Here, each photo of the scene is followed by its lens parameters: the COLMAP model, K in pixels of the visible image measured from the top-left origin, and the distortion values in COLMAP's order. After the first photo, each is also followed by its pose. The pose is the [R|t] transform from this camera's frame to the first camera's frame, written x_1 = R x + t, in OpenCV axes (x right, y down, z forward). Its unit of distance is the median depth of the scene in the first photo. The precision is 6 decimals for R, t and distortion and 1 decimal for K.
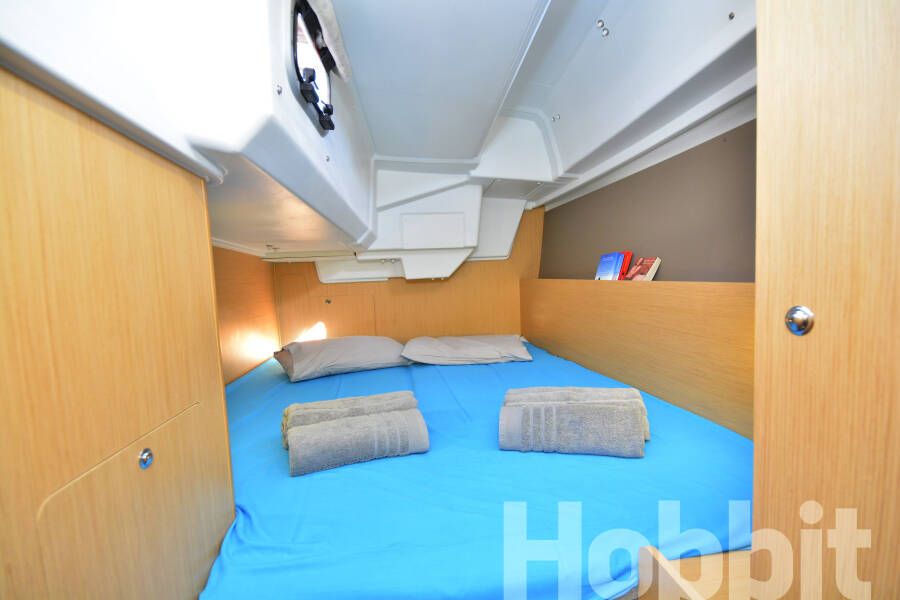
lens RADIAL K [[412.6, 0, 454.7], [0, 412.6, 302.3], [0, 0, 1]] dist [0.004174, 0.000172]
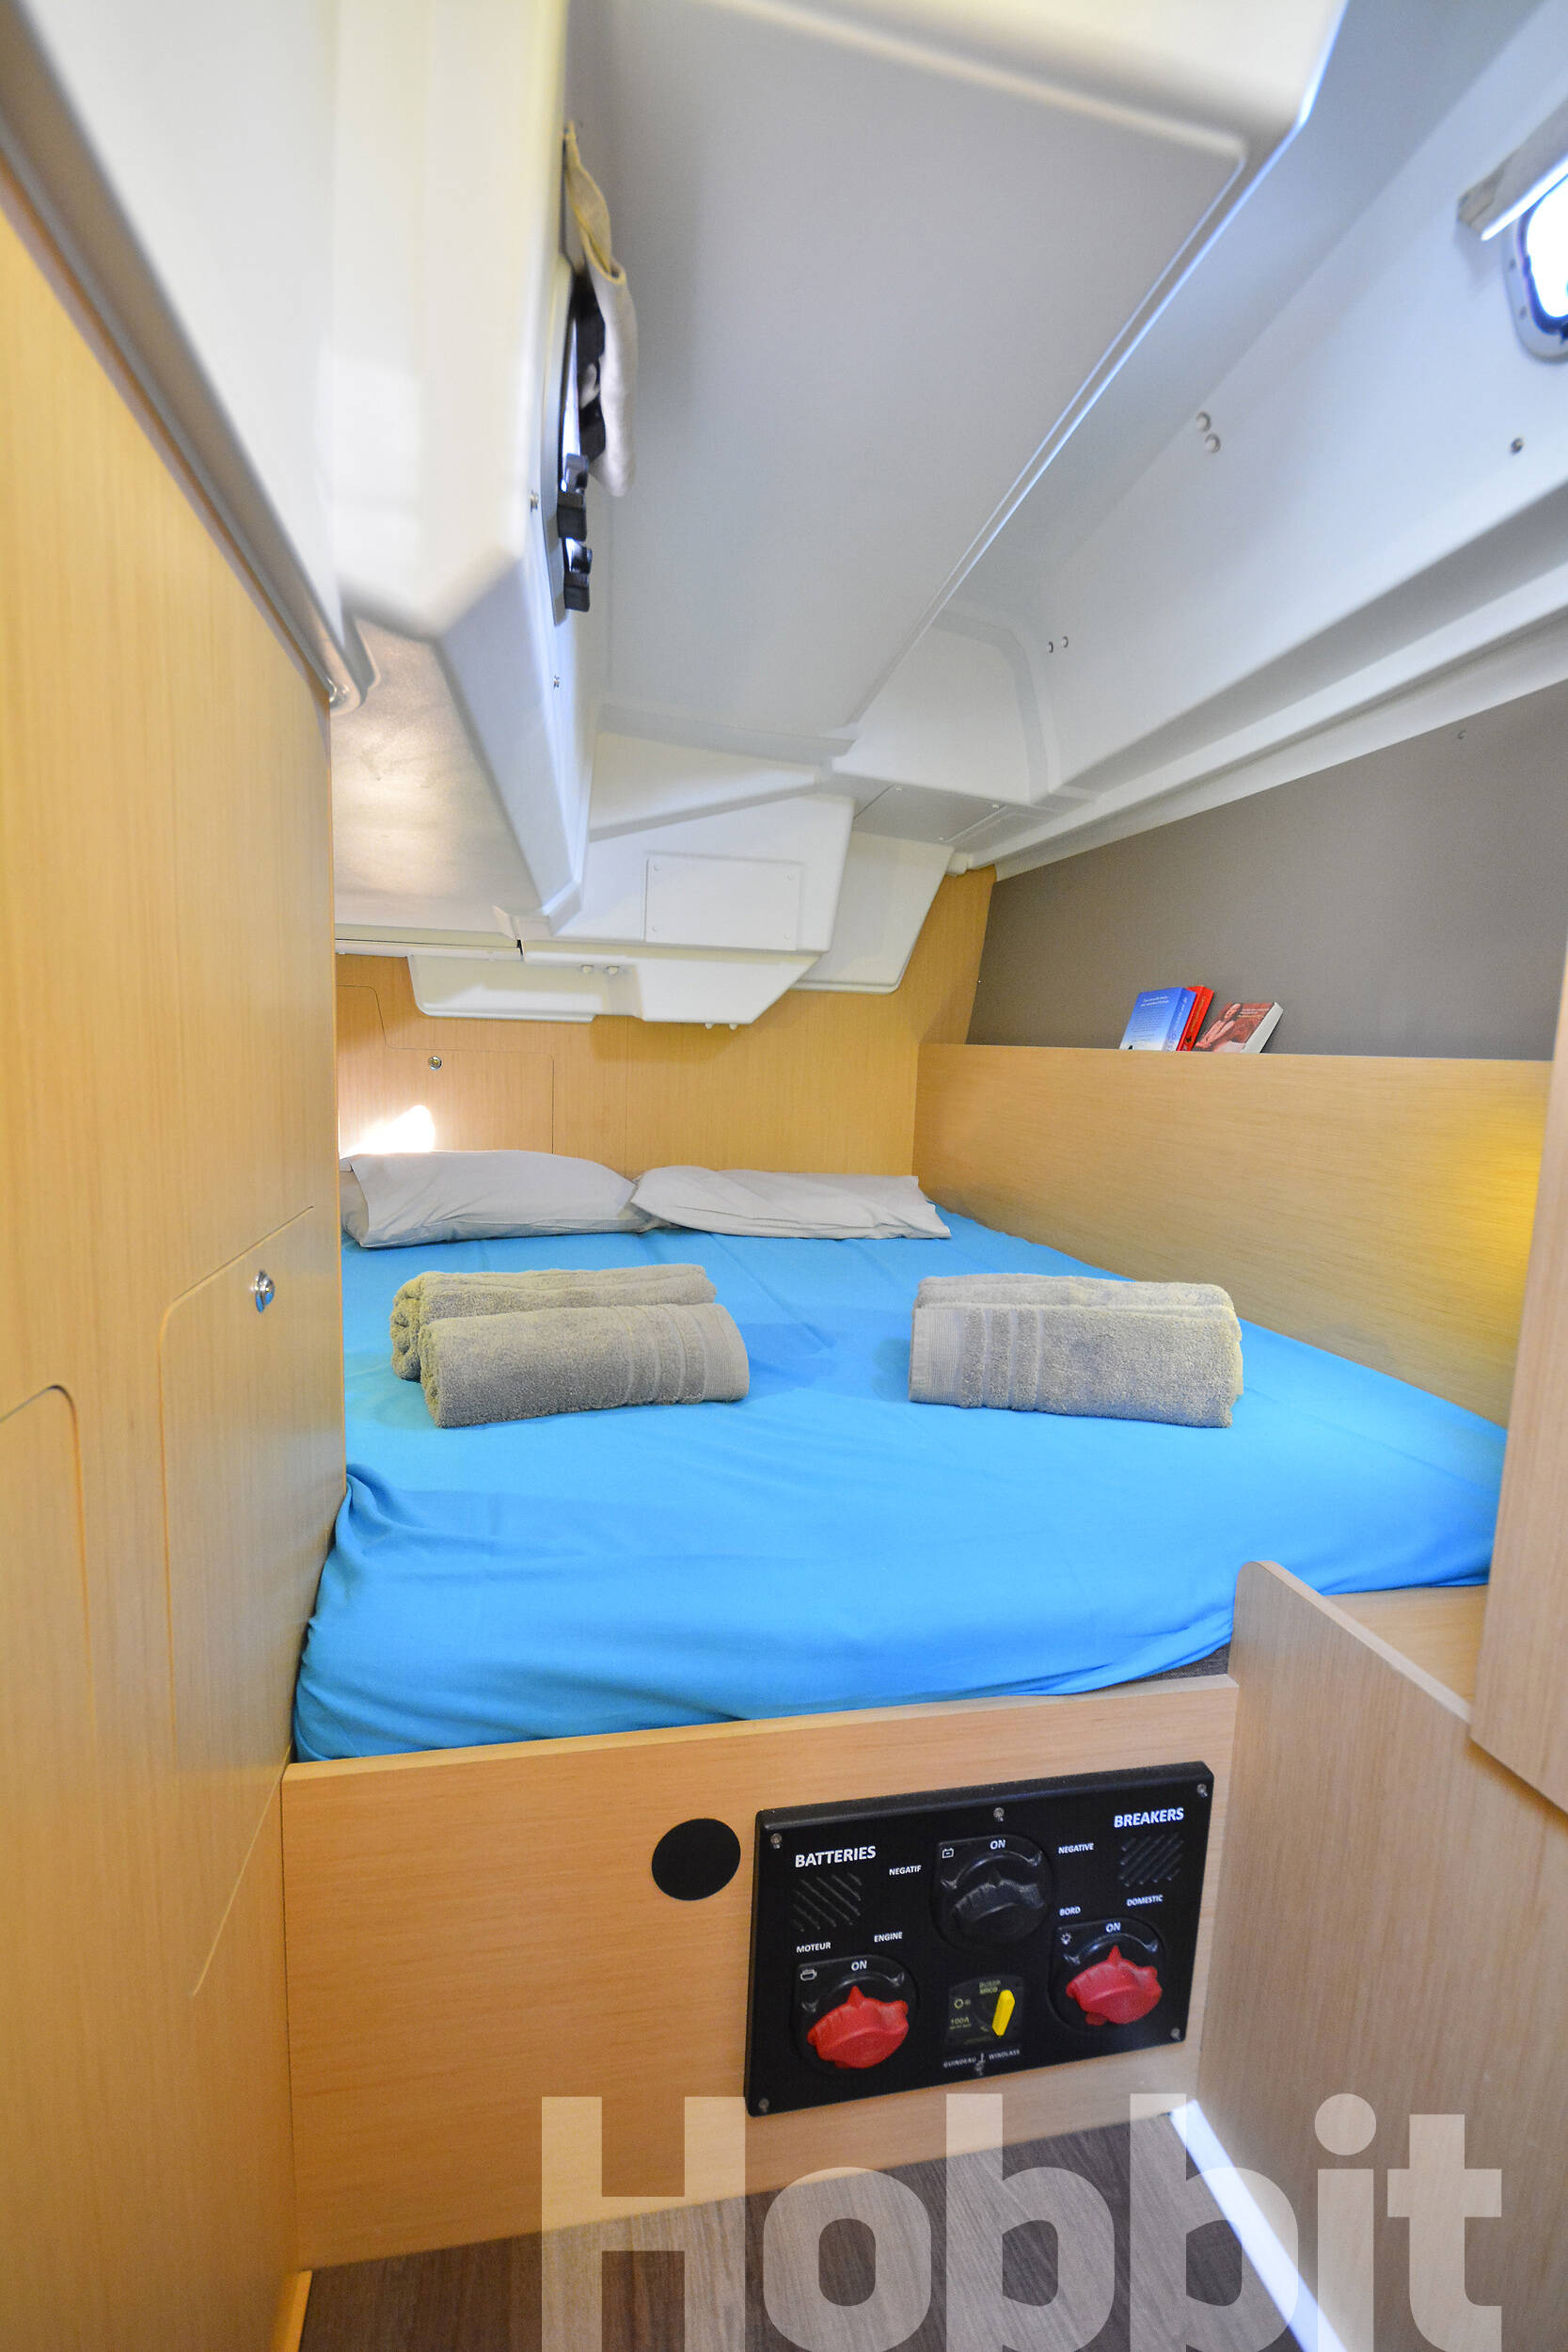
lens RADIAL K [[1078.2, 0, 781.0], [0, 1078.2, 1177.0], [0, 0, 1]] dist [0.004174, 0.000172]
pose [[0.994395, 0.067680, 0.081227, -0.081504], [-0.071890, 0.996155, 0.050066, 0.043741], [-0.077527, -0.055625, 0.995437, -0.068337]]
